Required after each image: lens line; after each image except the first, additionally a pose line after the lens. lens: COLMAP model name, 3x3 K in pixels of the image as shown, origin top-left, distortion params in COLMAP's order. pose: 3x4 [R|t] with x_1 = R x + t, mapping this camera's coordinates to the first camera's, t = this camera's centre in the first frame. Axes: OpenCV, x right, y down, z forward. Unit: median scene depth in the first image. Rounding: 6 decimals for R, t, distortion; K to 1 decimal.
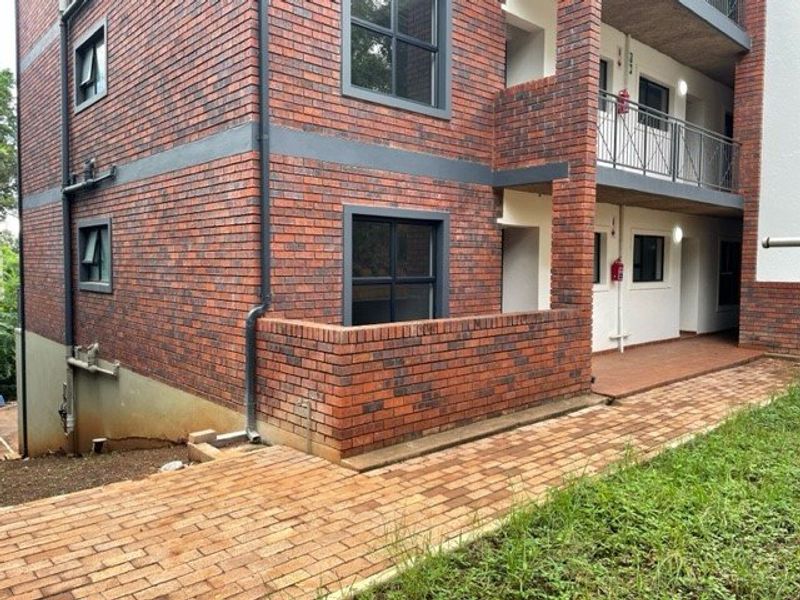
lens RADIAL K [[604.1, 0, 399.3], [0, 604.1, 297.8], [0, 0, 1]] dist [0.057364, -0.052484]
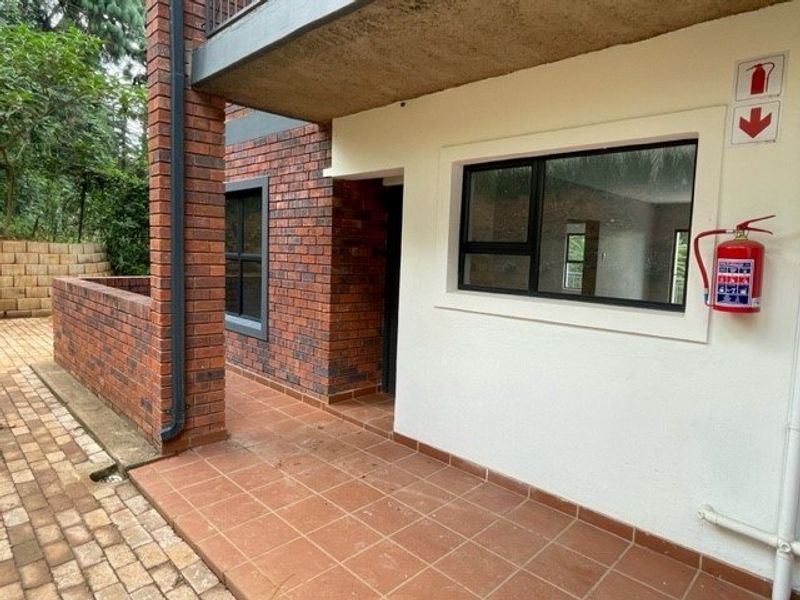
lens RADIAL K [[484.8, 0, 399.5], [0, 484.8, 298.3], [0, 0, 1]] dist [-0.000833, 0.000244]
pose [[0.045849, 0.097612, -0.994168, 0.711261], [-0.089976, 0.991573, 0.093208, -0.052283], [0.994888, 0.085178, 0.054245, 1.094445]]
